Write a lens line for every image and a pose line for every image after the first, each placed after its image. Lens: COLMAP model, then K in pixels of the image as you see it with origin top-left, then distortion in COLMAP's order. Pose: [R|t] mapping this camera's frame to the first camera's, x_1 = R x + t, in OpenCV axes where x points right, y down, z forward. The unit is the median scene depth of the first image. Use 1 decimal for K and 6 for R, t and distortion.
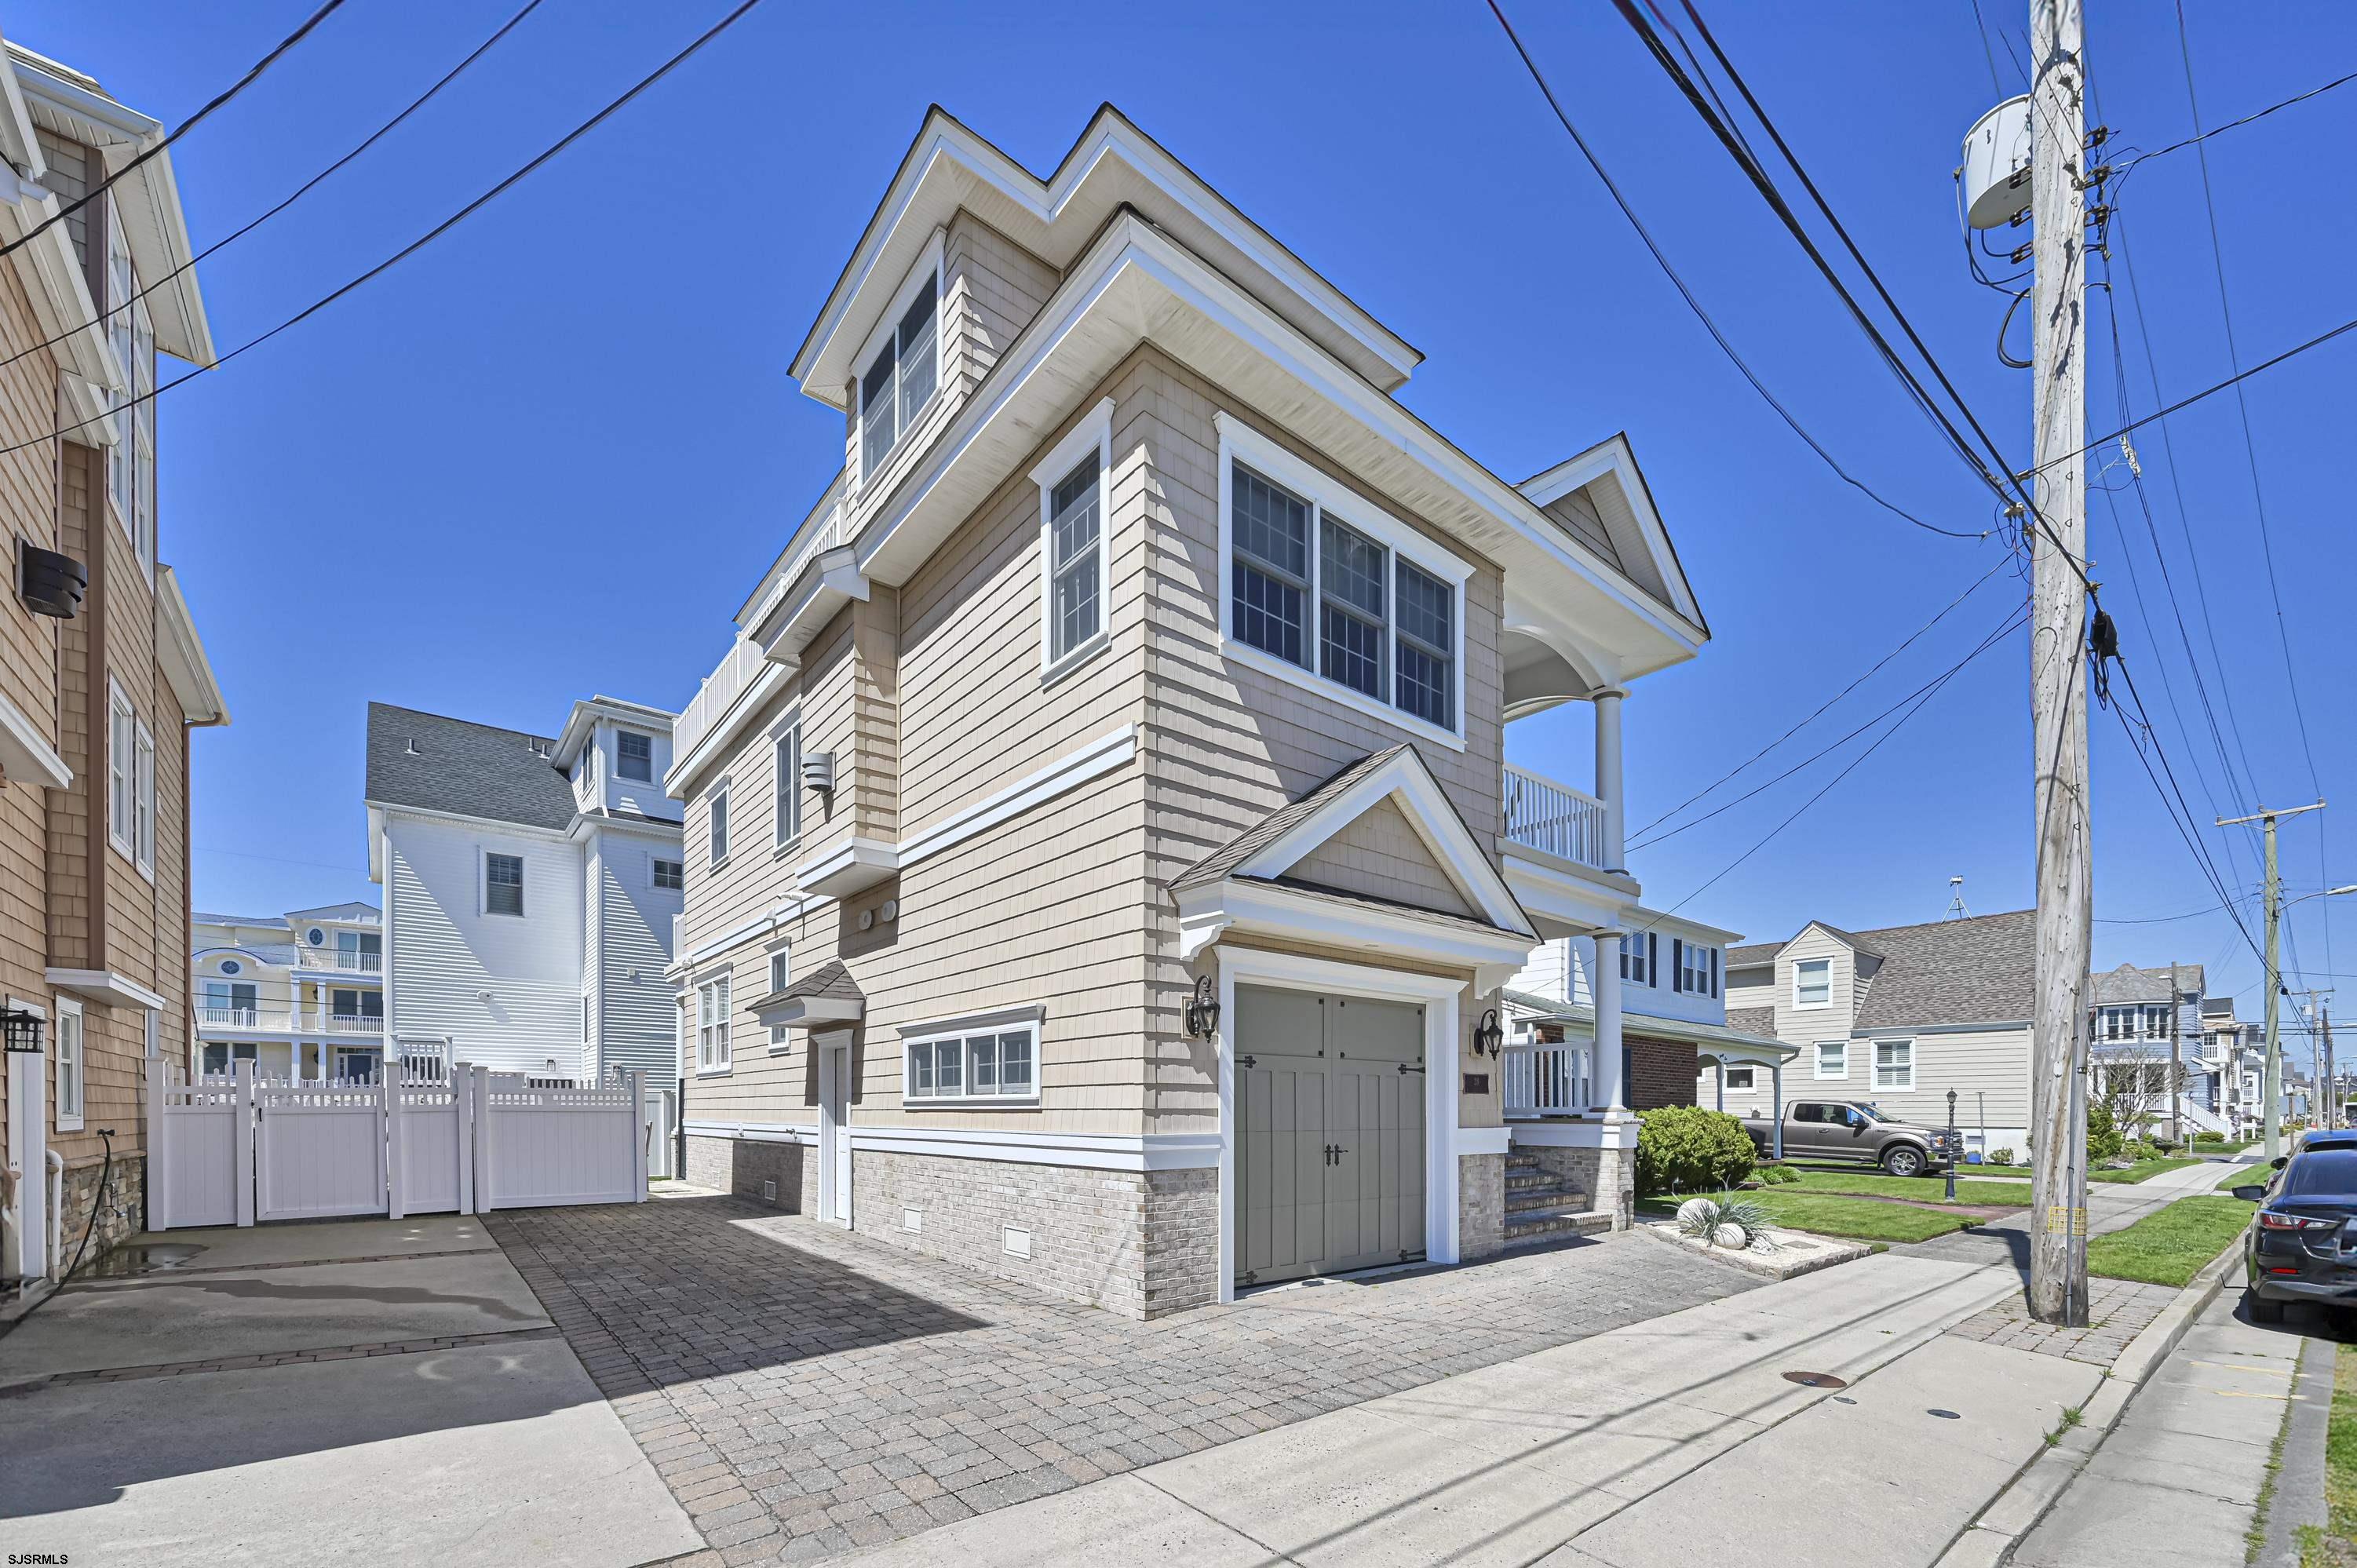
lens RADIAL K [[928.3, 0, 1178.2], [0, 928.3, 840.4], [0, 0, 1]] dist [-0.000734, -0.000087]
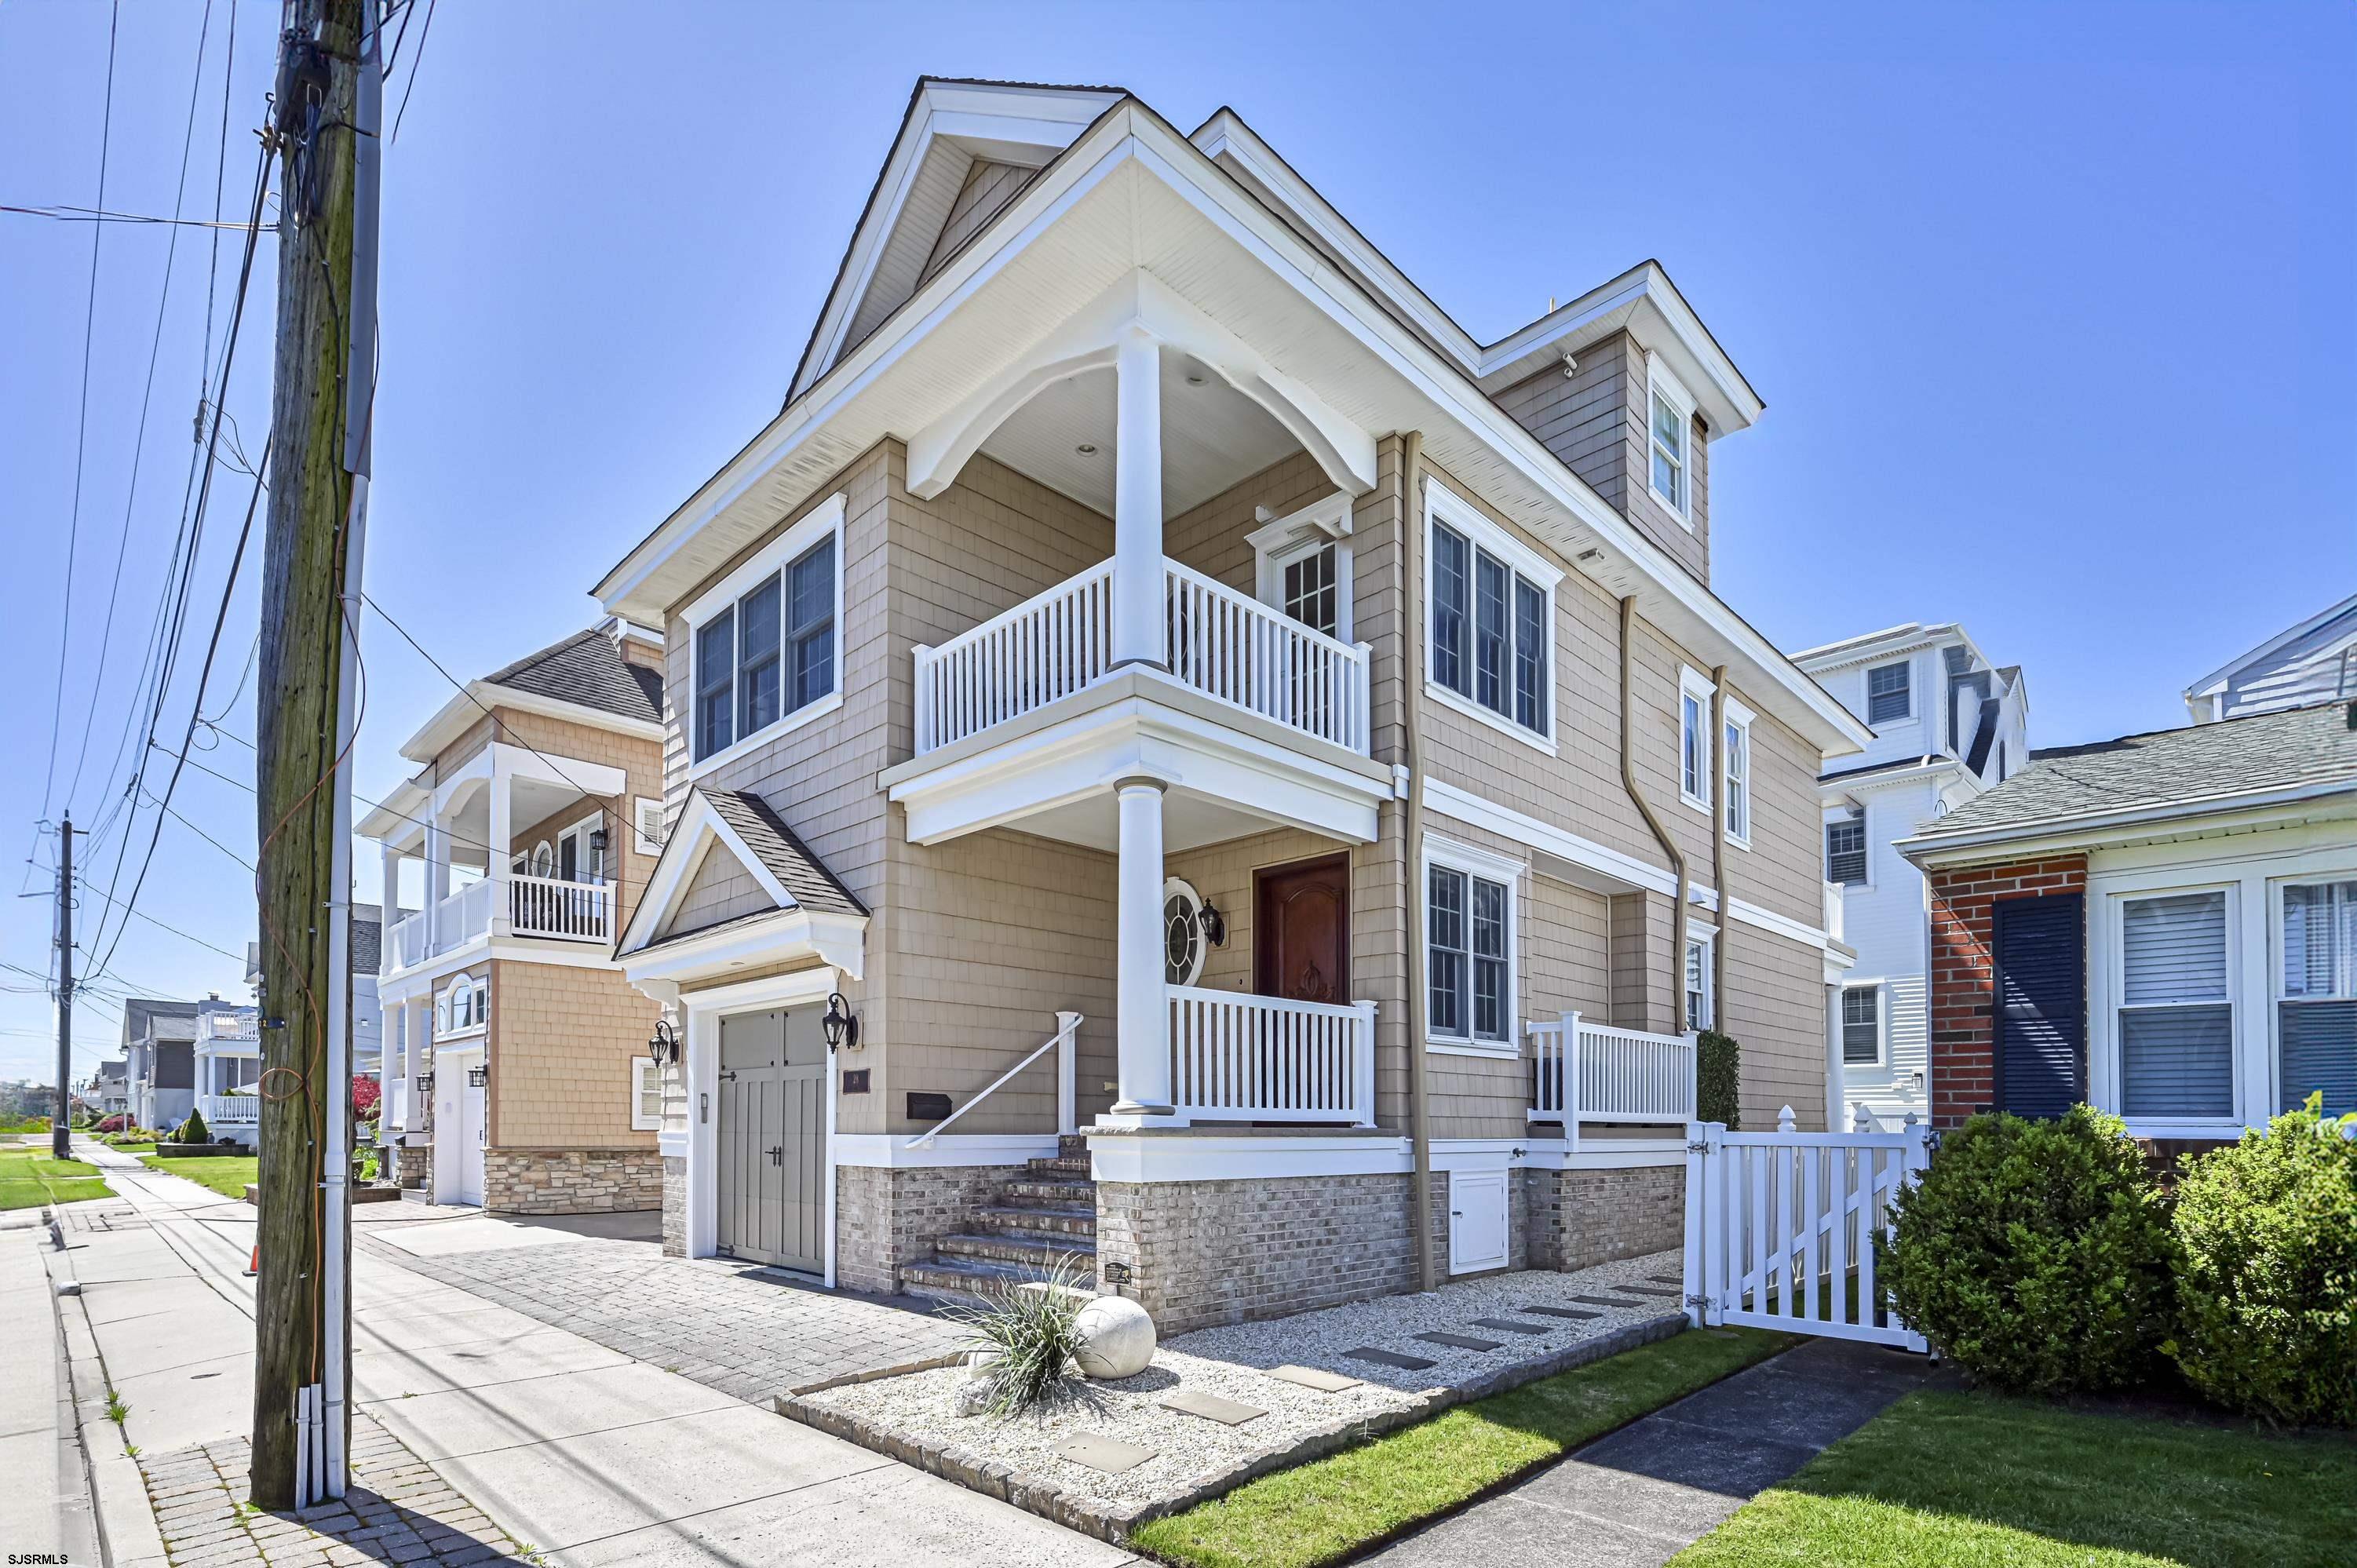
lens RADIAL K [[1089.4, 0, 1178.5], [0, 1089.4, 784.0], [0, 0, 1]] dist [-0.000229, -0.000148]
pose [[0.103596, -0.297831, -0.948981, 1.450615], [0.273710, 0.925812, -0.260680, 0.370470], [0.956217, -0.232740, 0.177430, 1.237204]]
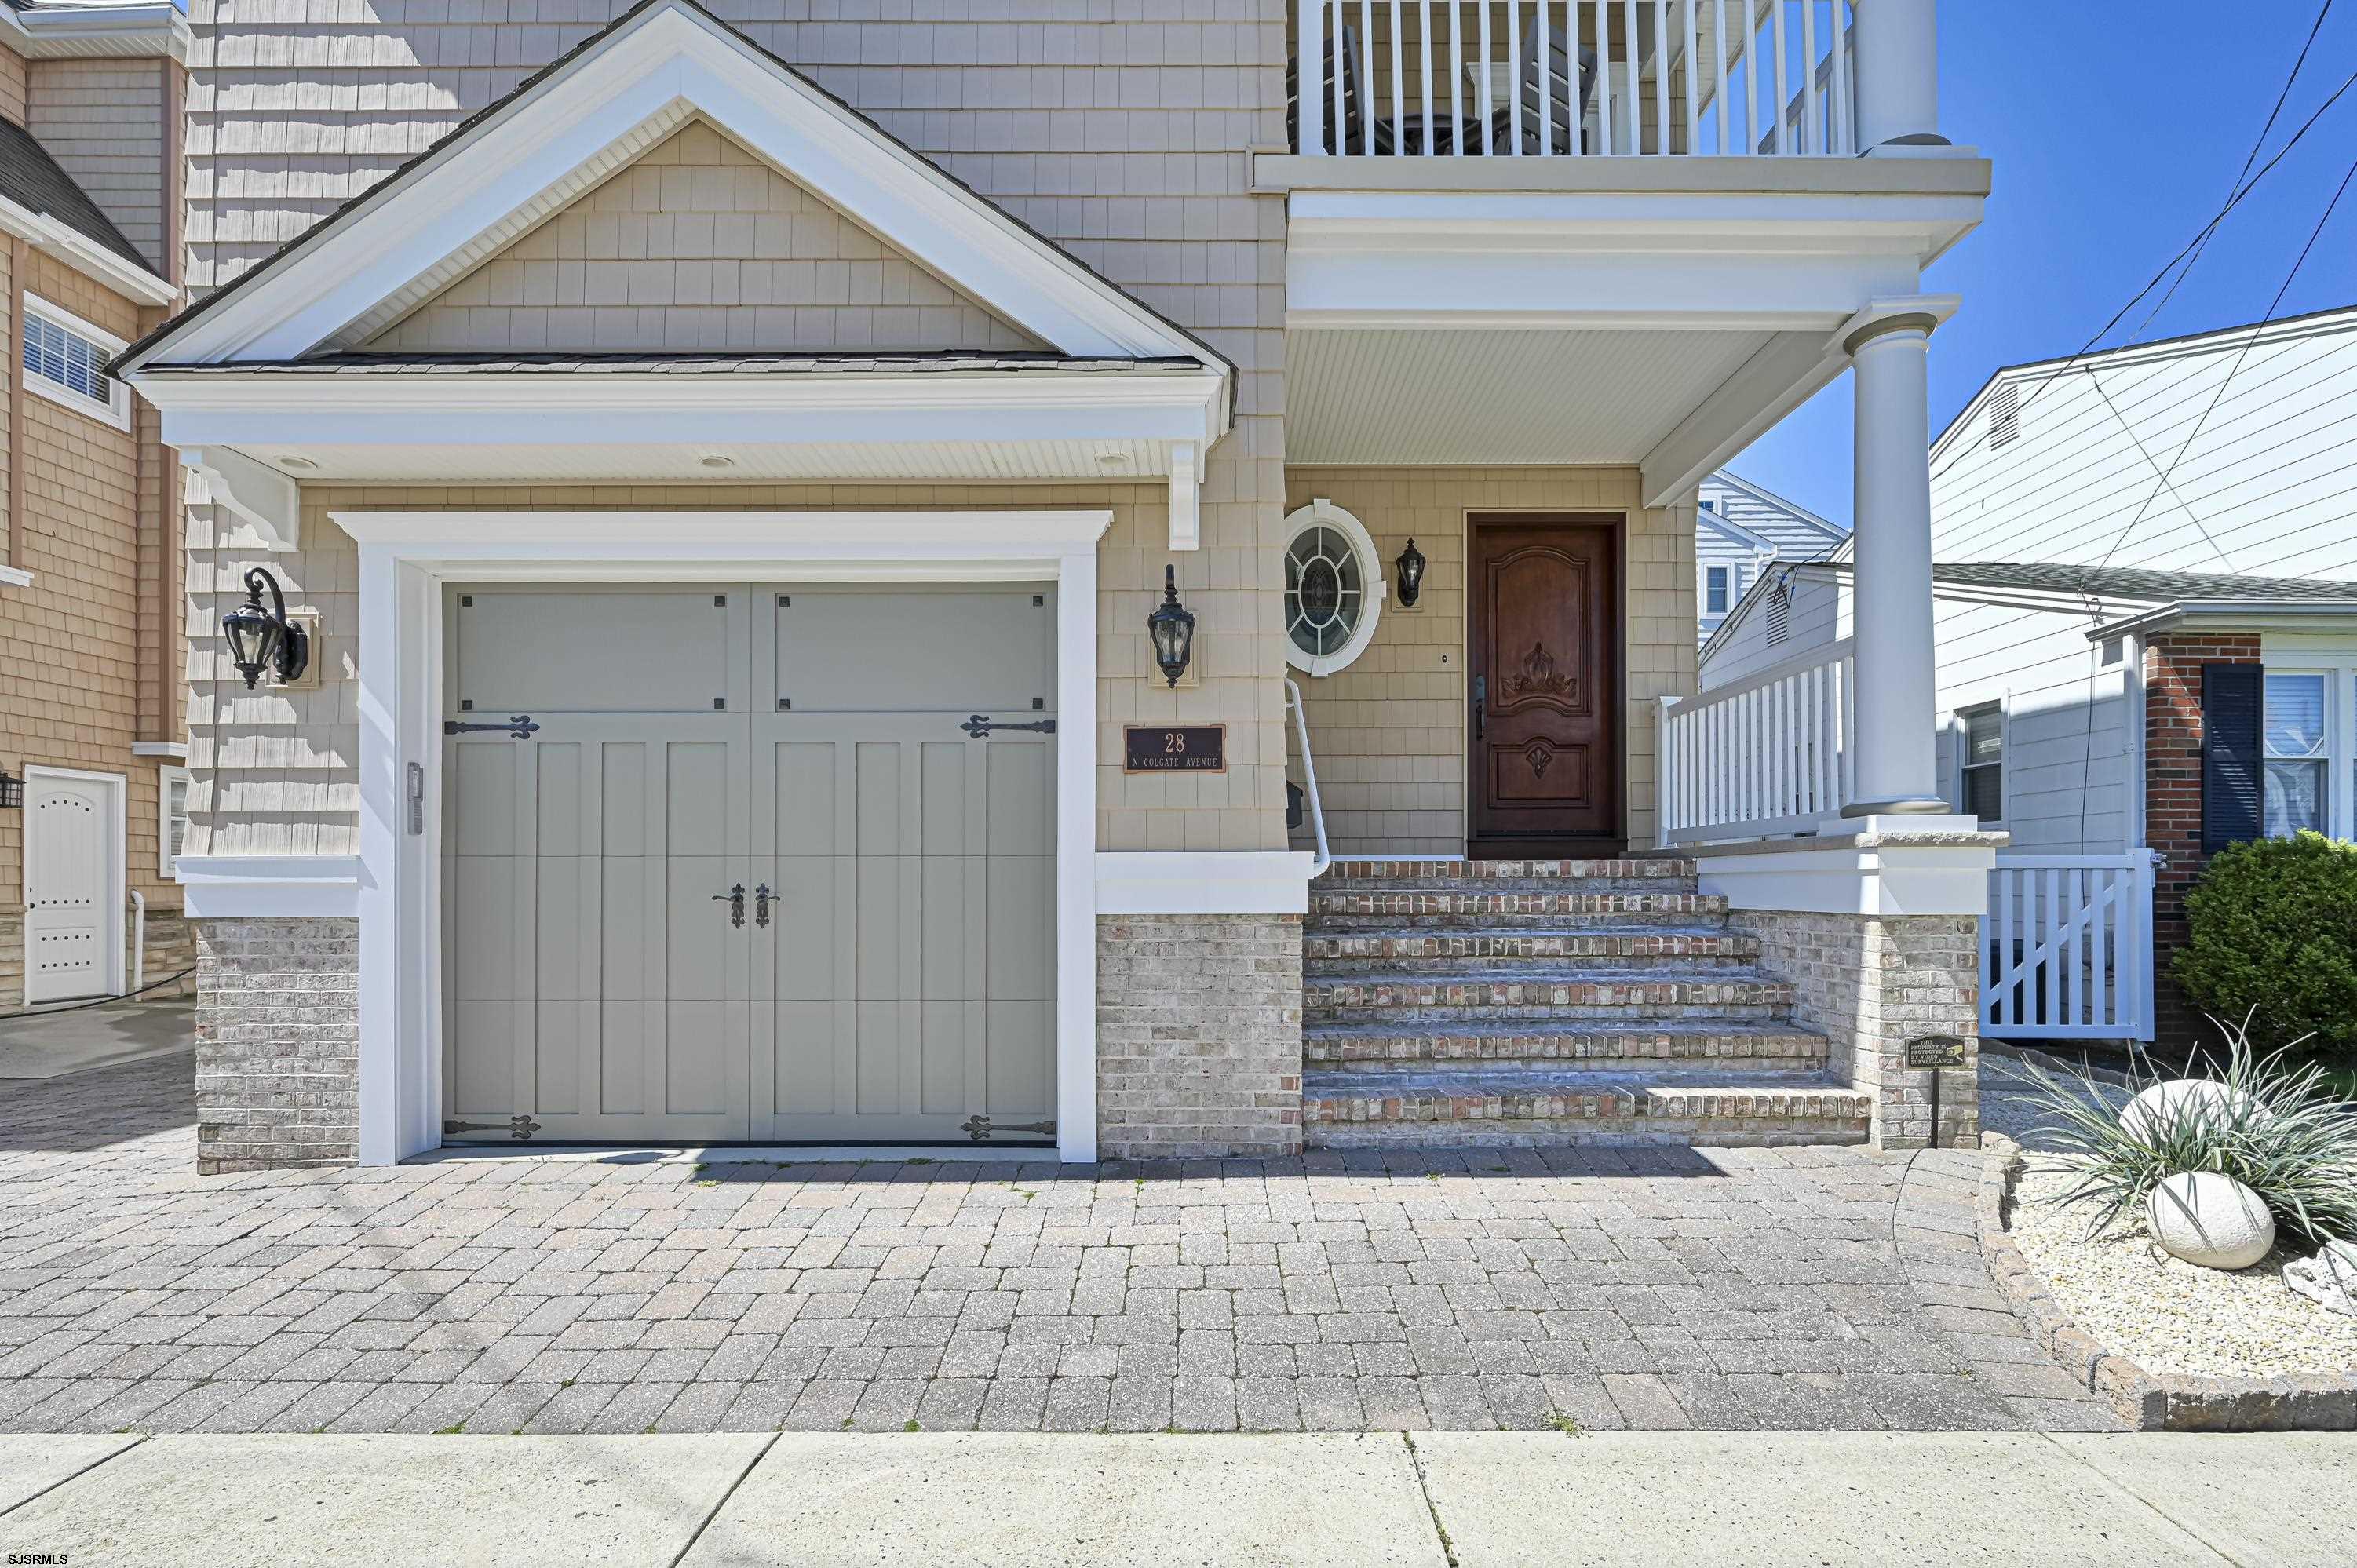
lens RADIAL K [[1124.4, 0, 1182.7], [0, 1124.4, 647.5], [0, 0, 1]] dist [0.000641, -0.000138]
pose [[0.770645, -0.134790, -0.622847, 0.681670], [0.181187, 0.983383, 0.011369, 0.225616], [0.610965, -0.121614, 0.782261, 0.651914]]
